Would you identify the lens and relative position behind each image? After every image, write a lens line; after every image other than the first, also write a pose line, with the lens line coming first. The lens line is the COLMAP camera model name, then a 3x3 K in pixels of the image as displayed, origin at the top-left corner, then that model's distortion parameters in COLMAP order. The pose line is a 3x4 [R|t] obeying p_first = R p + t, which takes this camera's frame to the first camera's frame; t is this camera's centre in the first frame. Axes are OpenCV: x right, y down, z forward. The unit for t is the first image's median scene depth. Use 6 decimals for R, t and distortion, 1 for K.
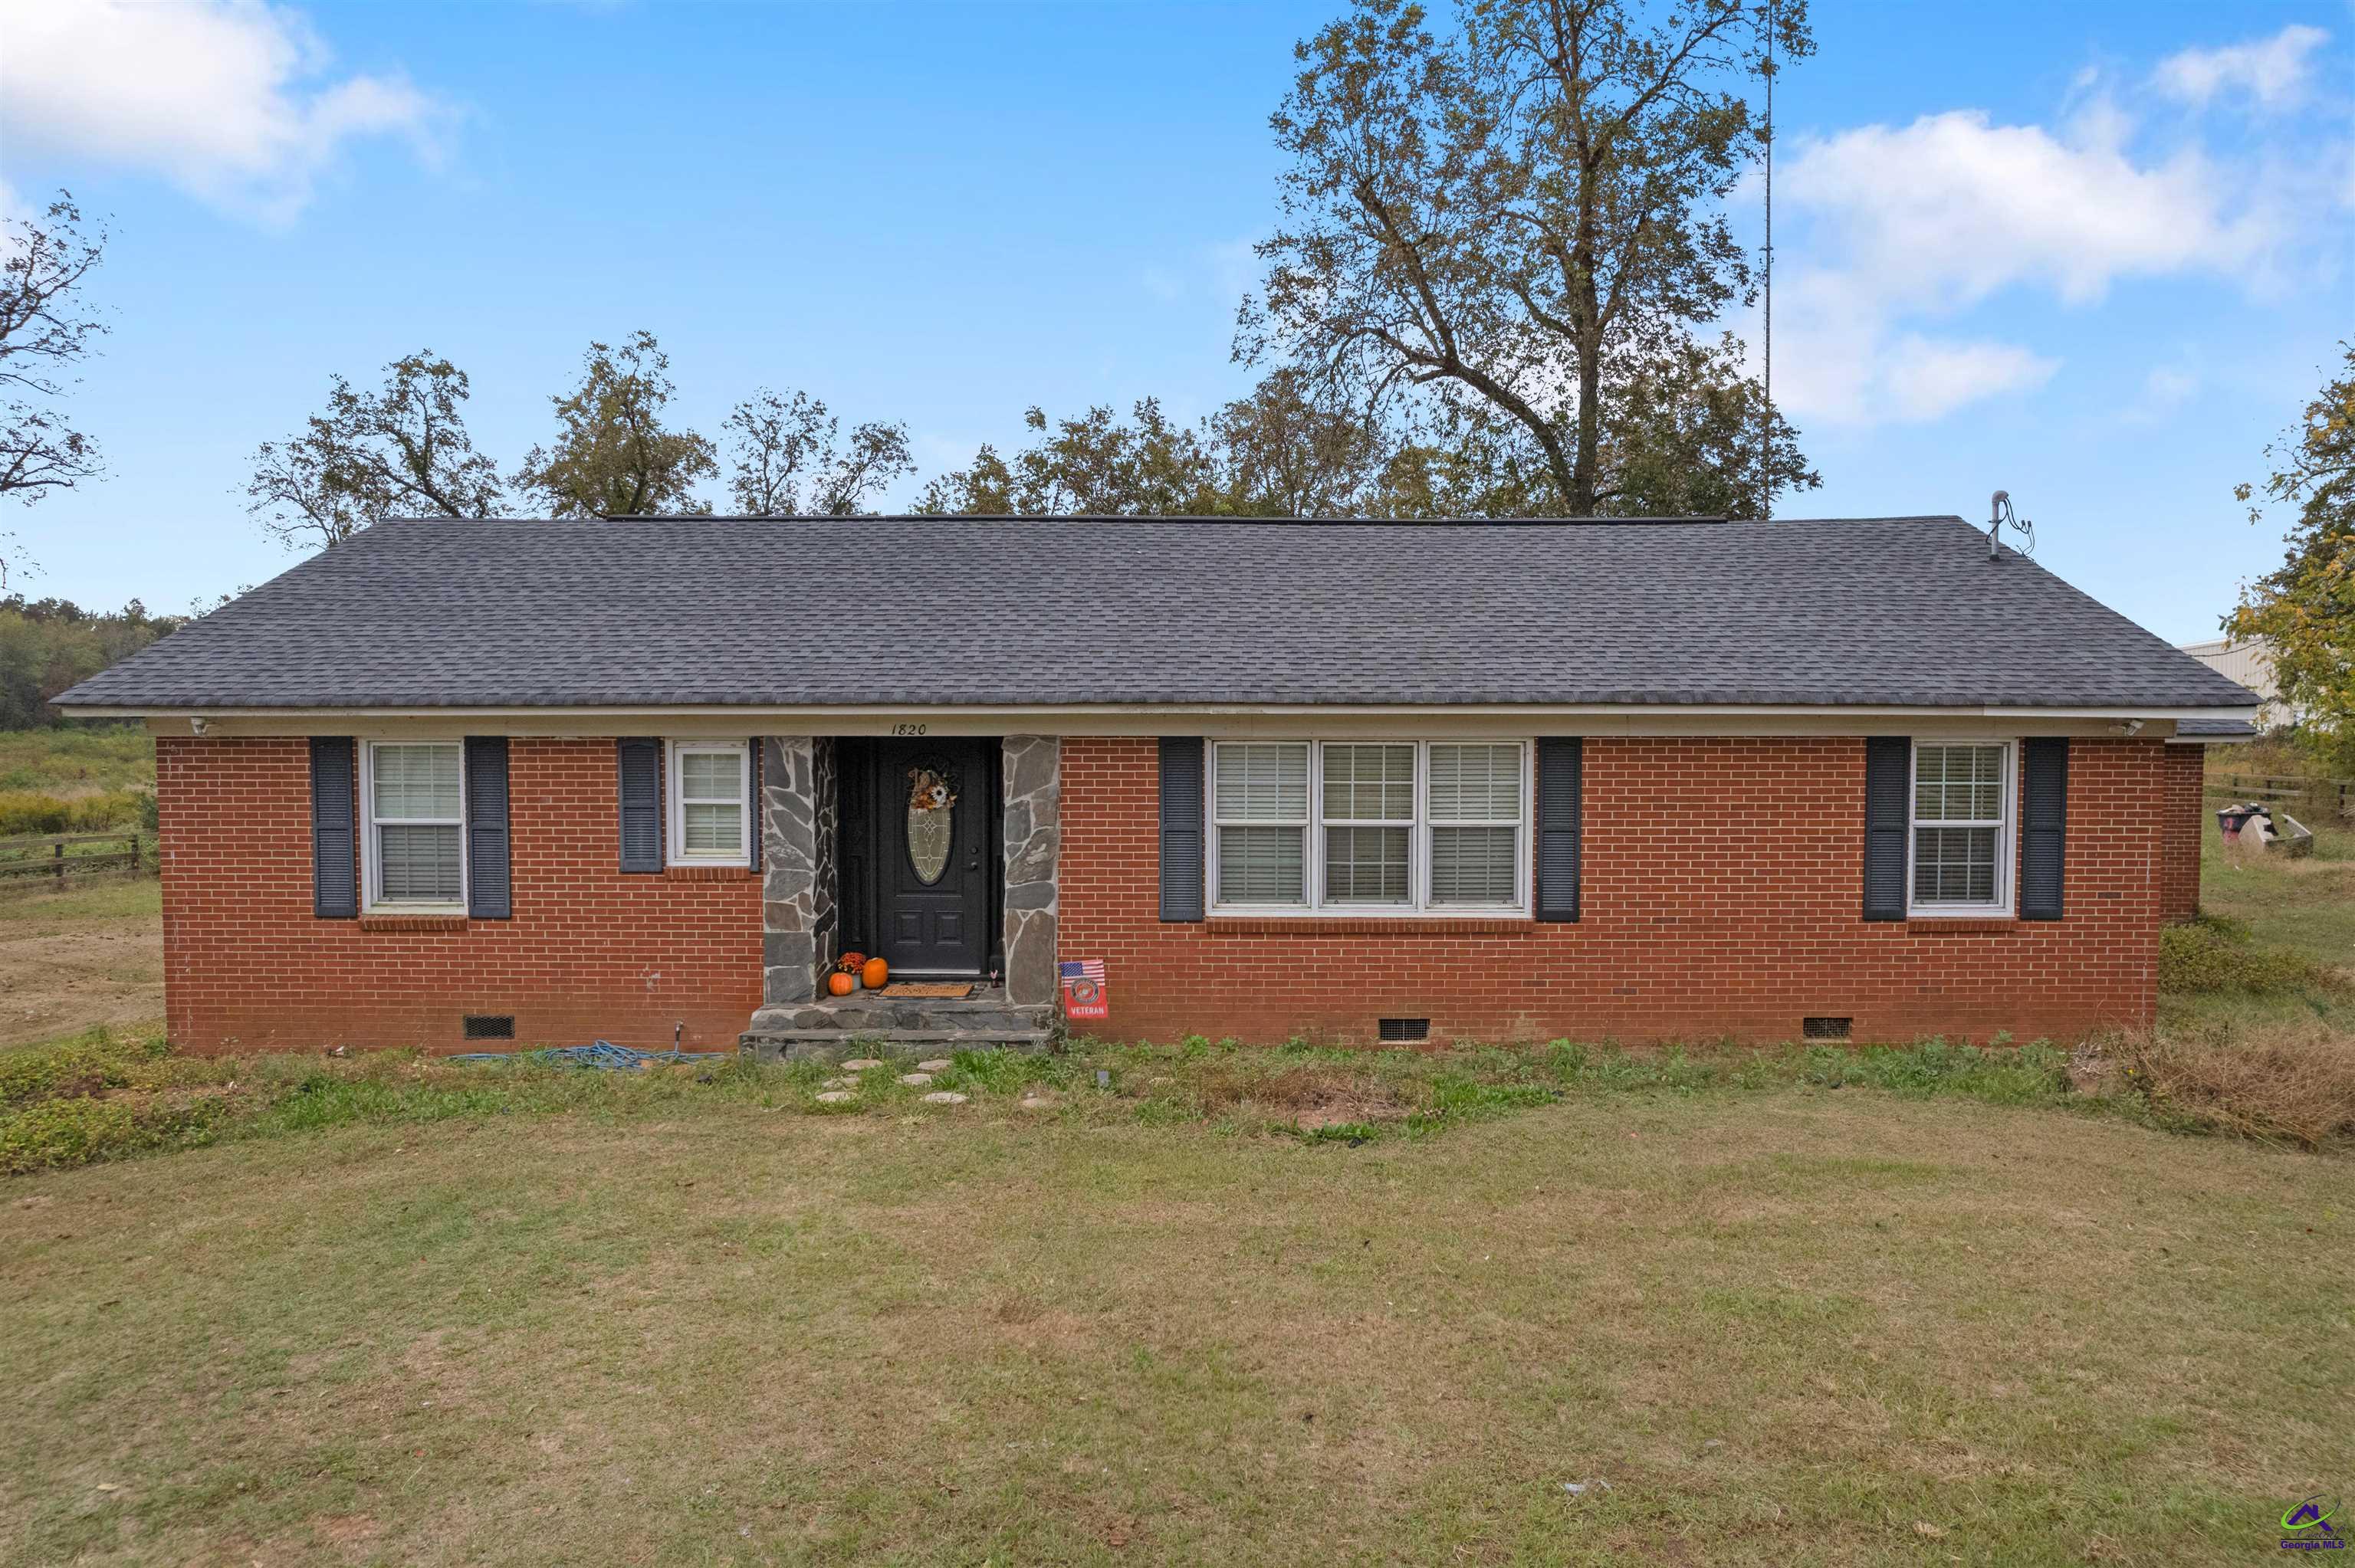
lens RADIAL K [[1488.8, 0, 1193.6], [0, 1488.8, 786.1], [0, 0, 1]] dist [-0.044737, 0.000679]
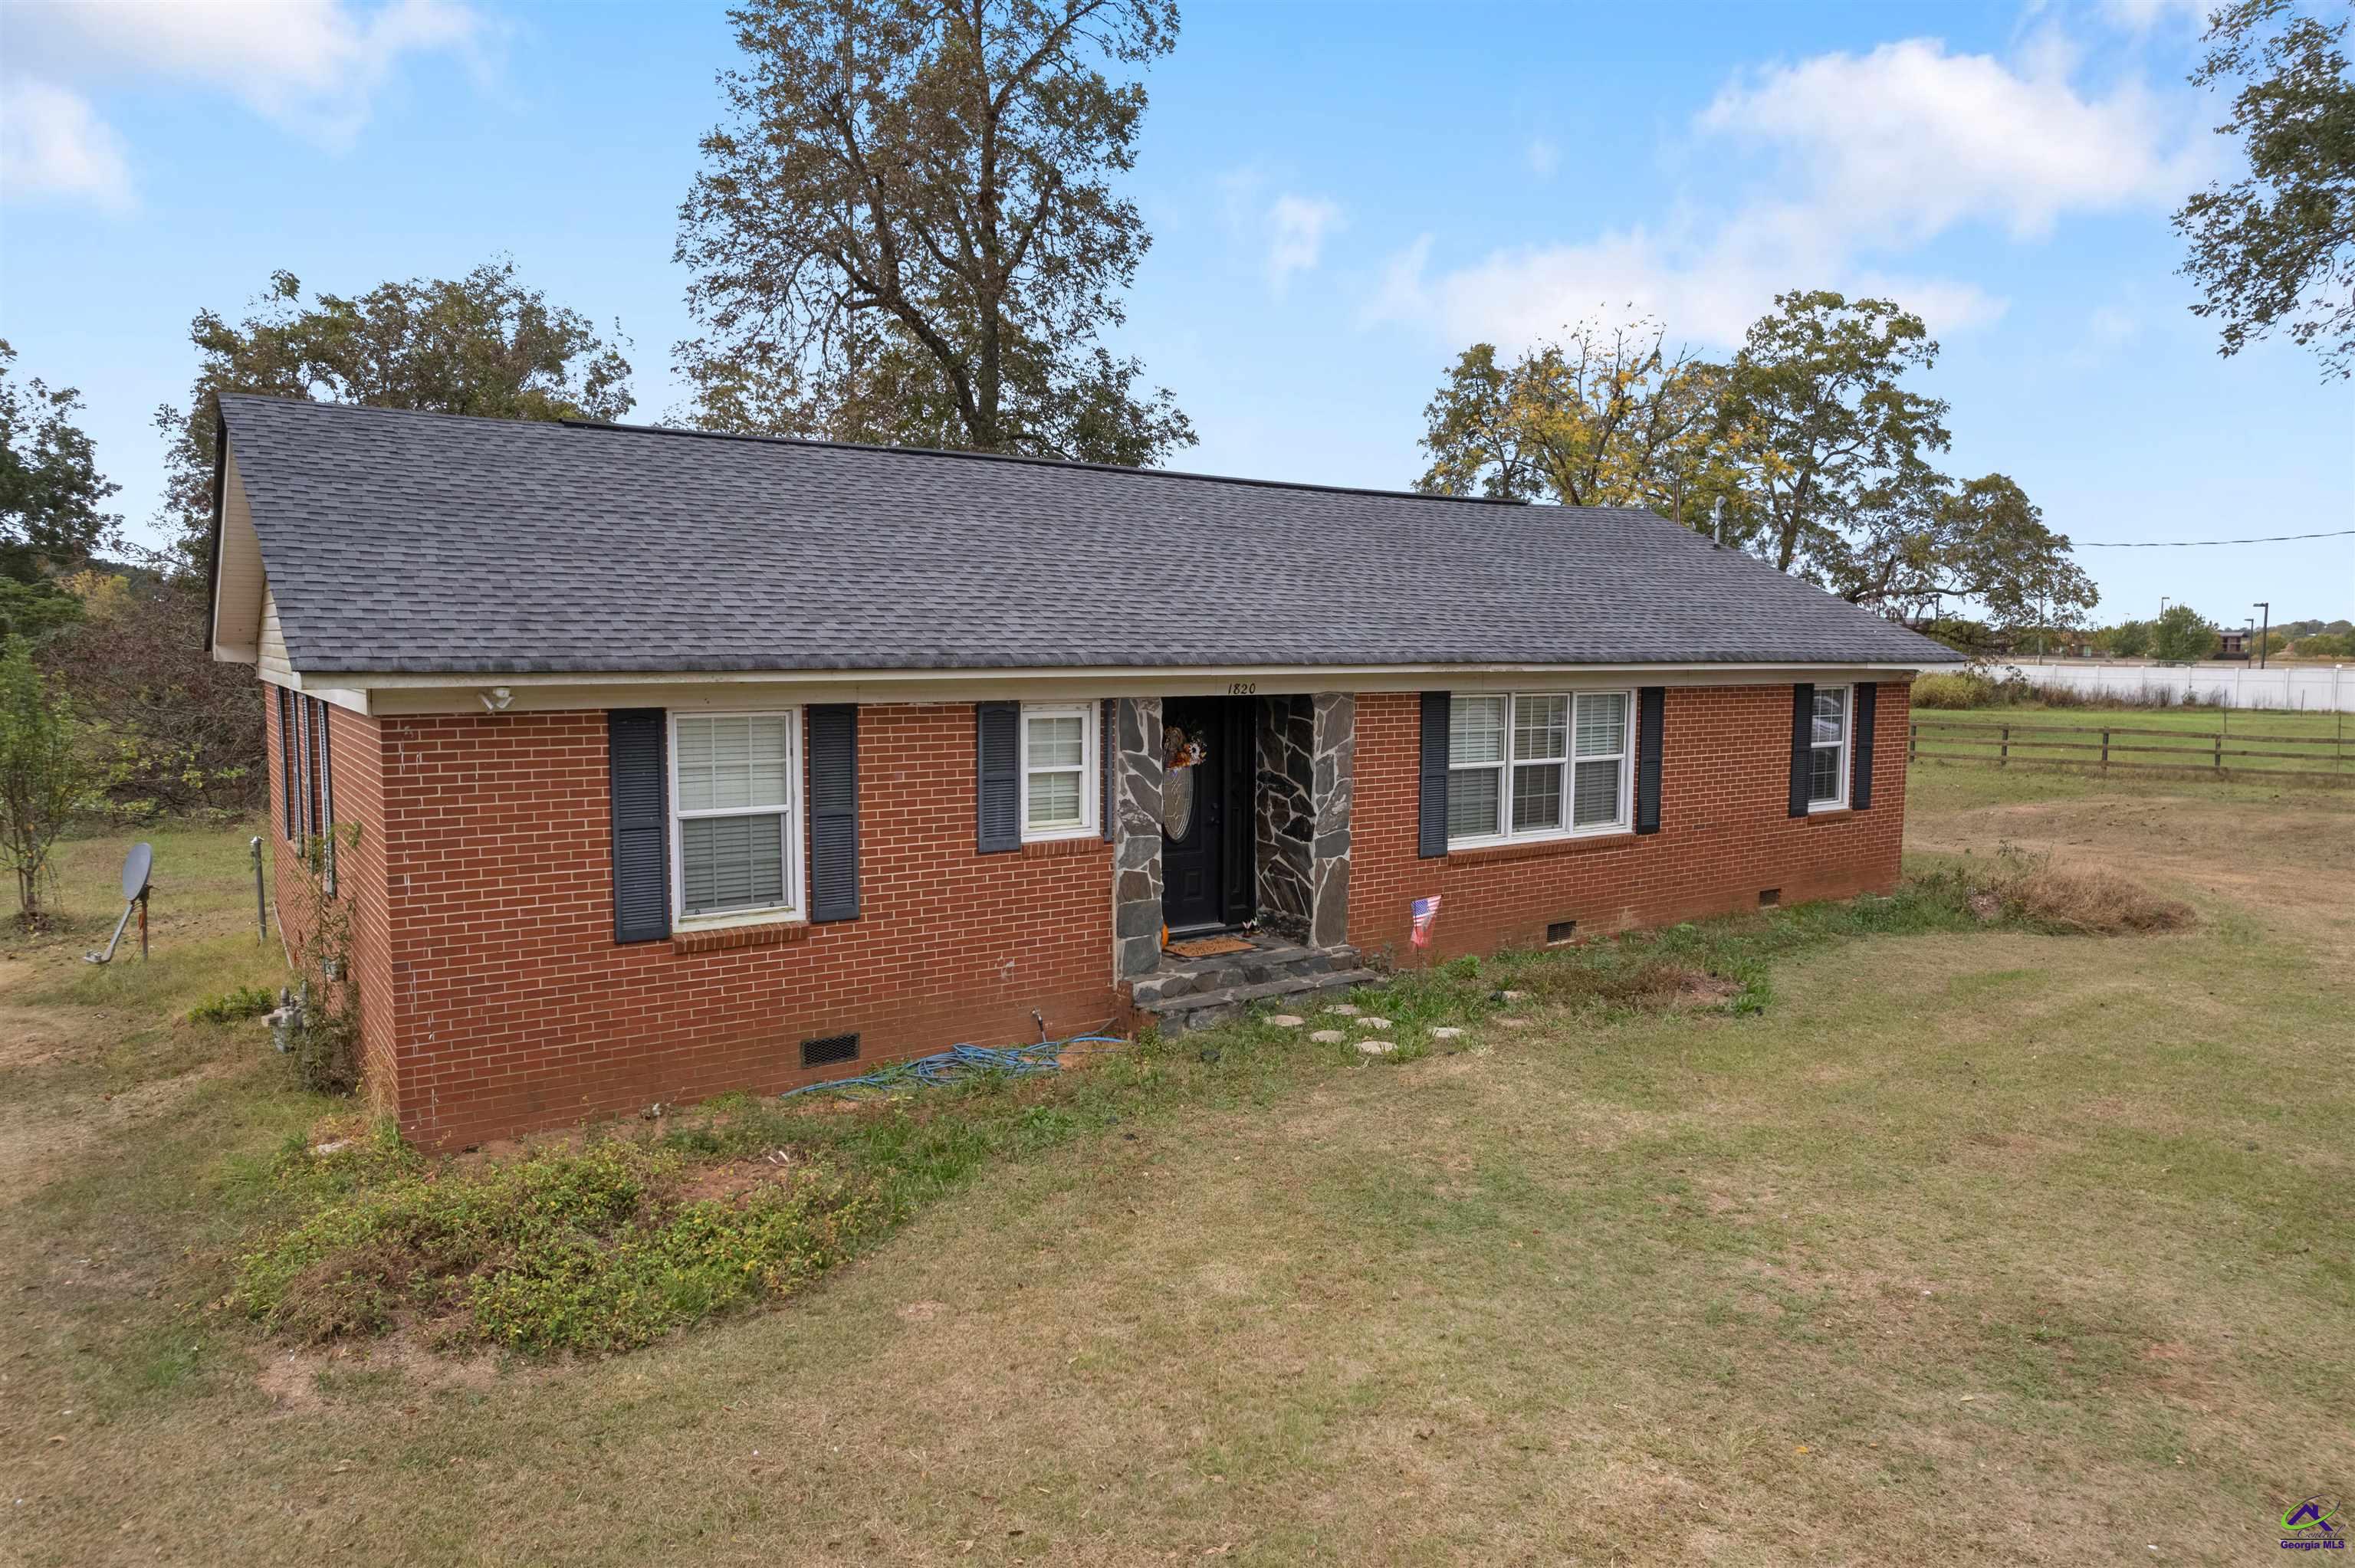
lens RADIAL K [[1503.2, 0, 1188.4], [0, 1503.2, 781.2], [0, 0, 1]] dist [-0.036920, 0.000104]
pose [[0.812627, -0.050836, 0.580562, -0.808250], [0.024215, 0.998273, 0.053518, -0.030594], [-0.582280, -0.029432, 0.812455, 0.191925]]
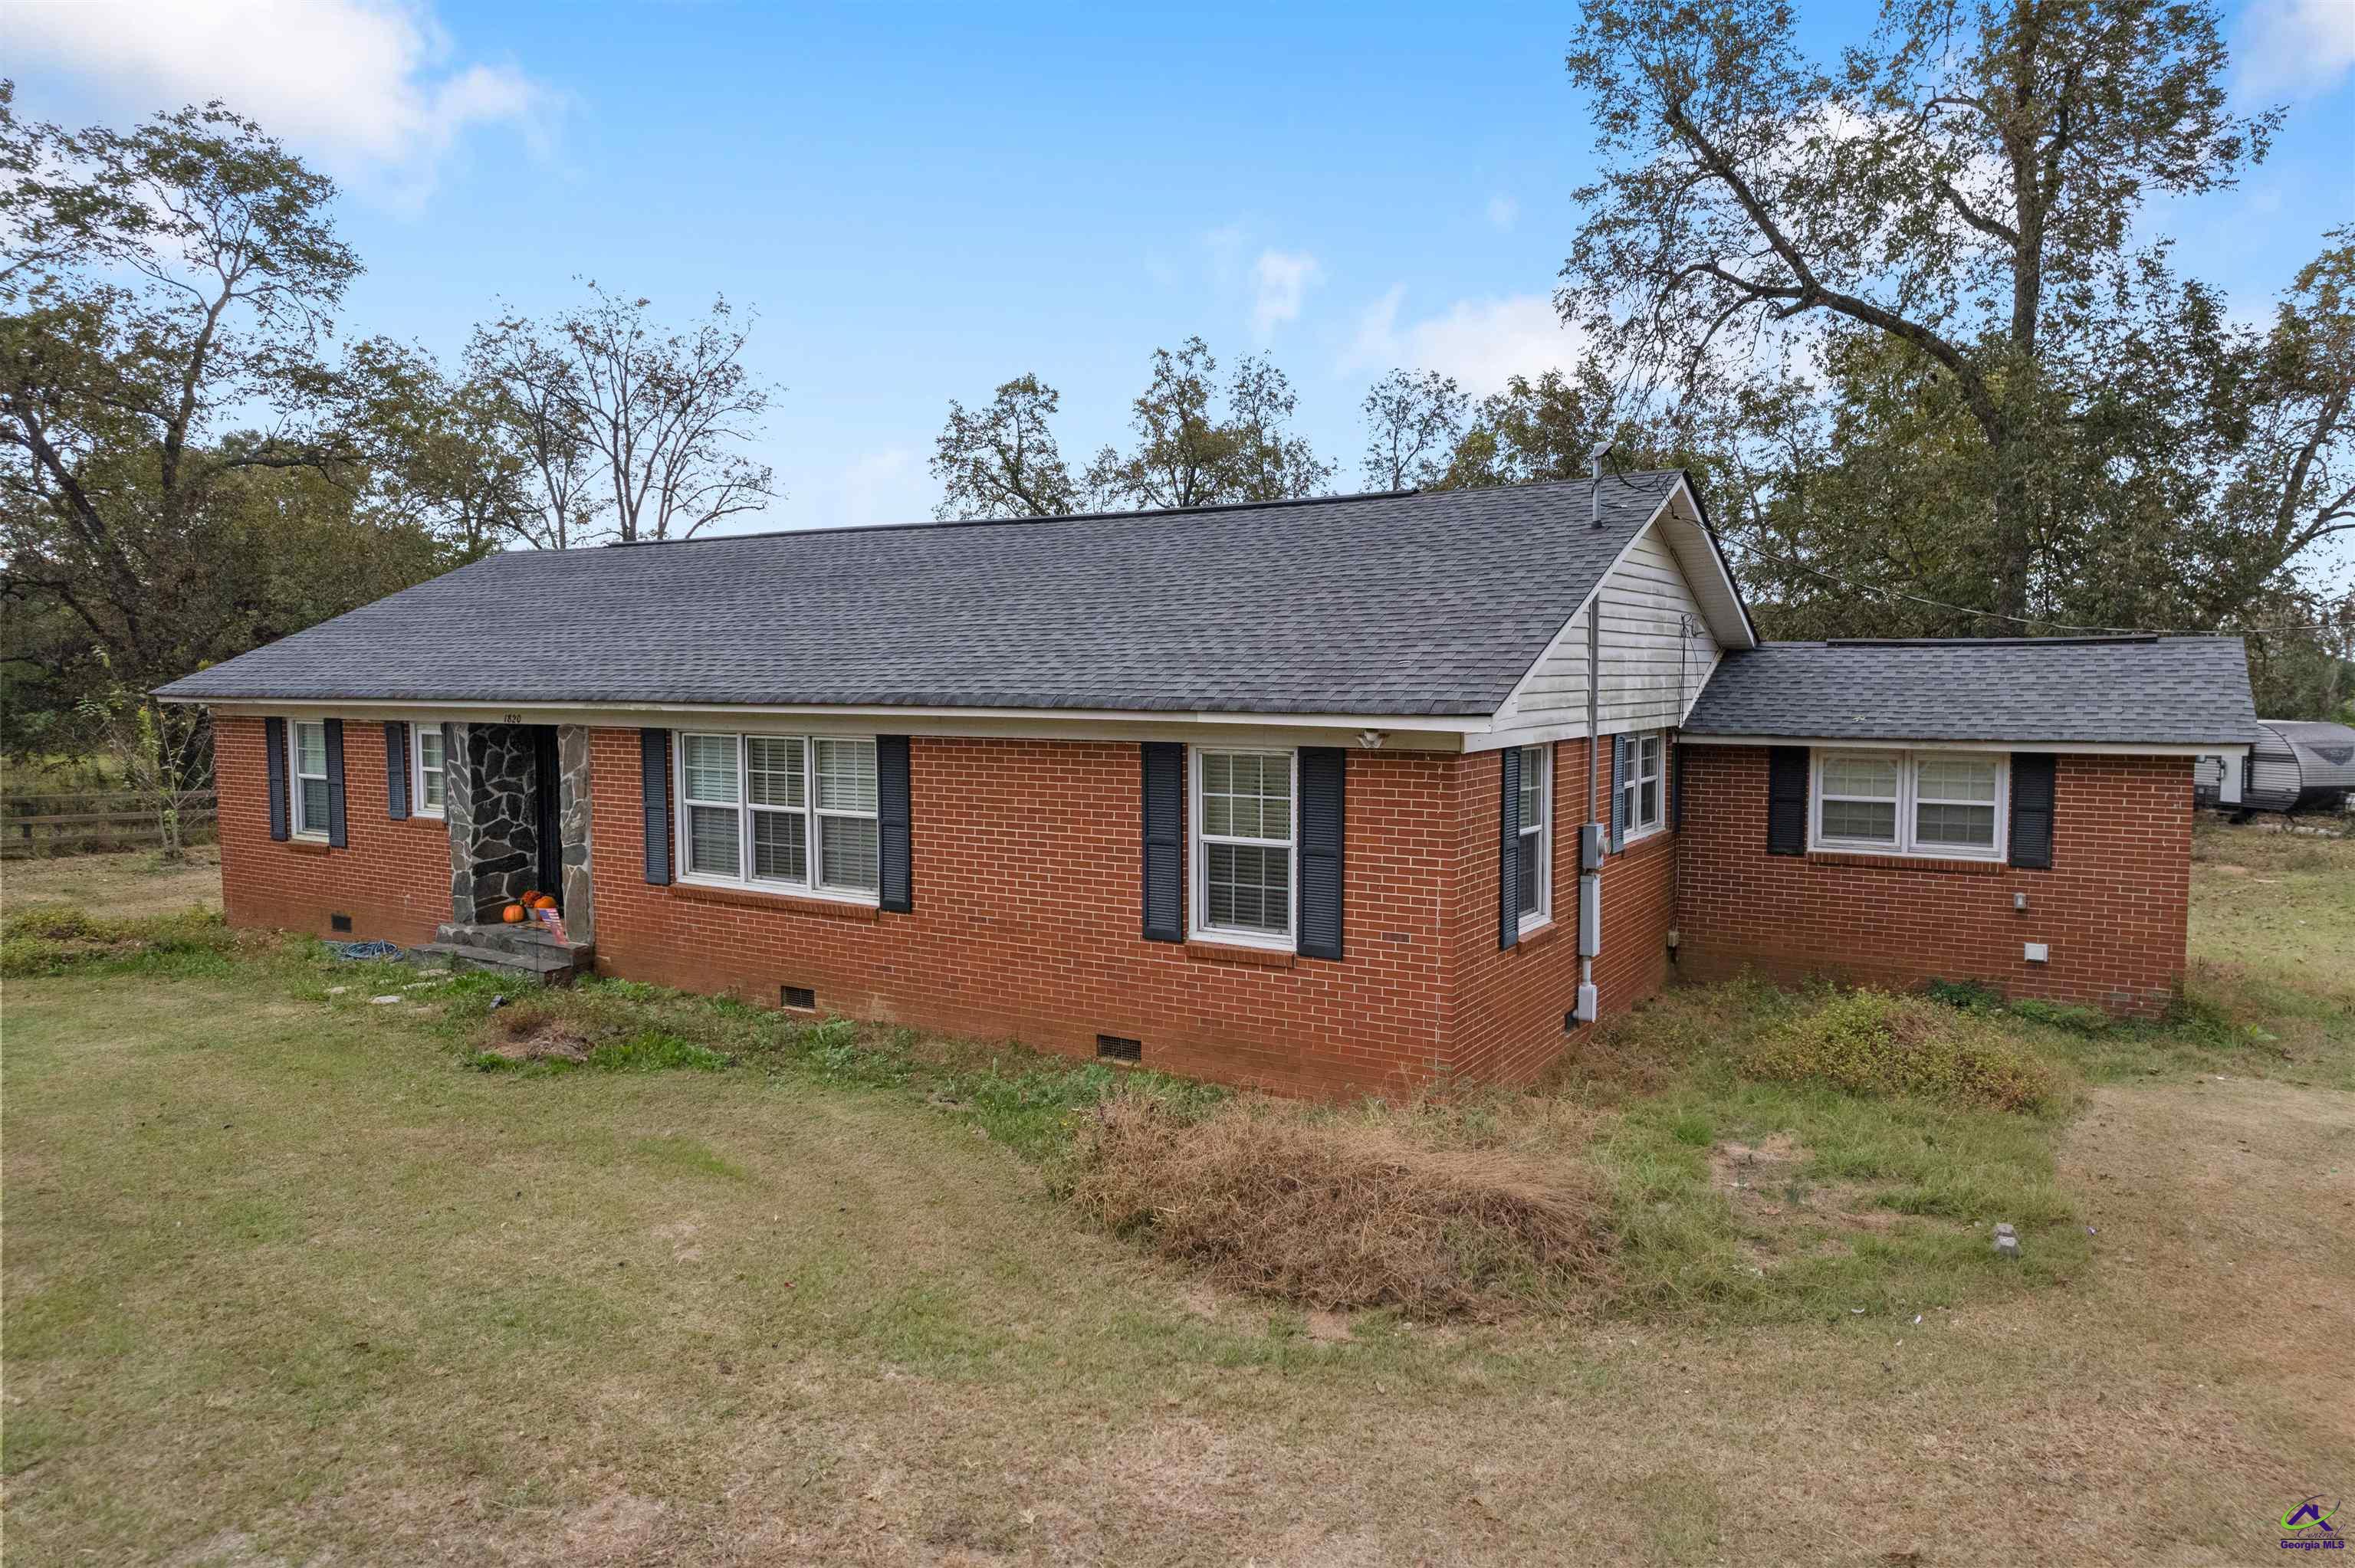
lens RADIAL K [[1488.8, 0, 1193.6], [0, 1488.8, 786.1], [0, 0, 1]] dist [-0.044737, 0.000679]
pose [[0.859263, 0.039476, -0.510008, 0.953699], [-0.027473, 0.999140, 0.031050, -0.035324], [0.510796, -0.012668, 0.859609, 0.206905]]
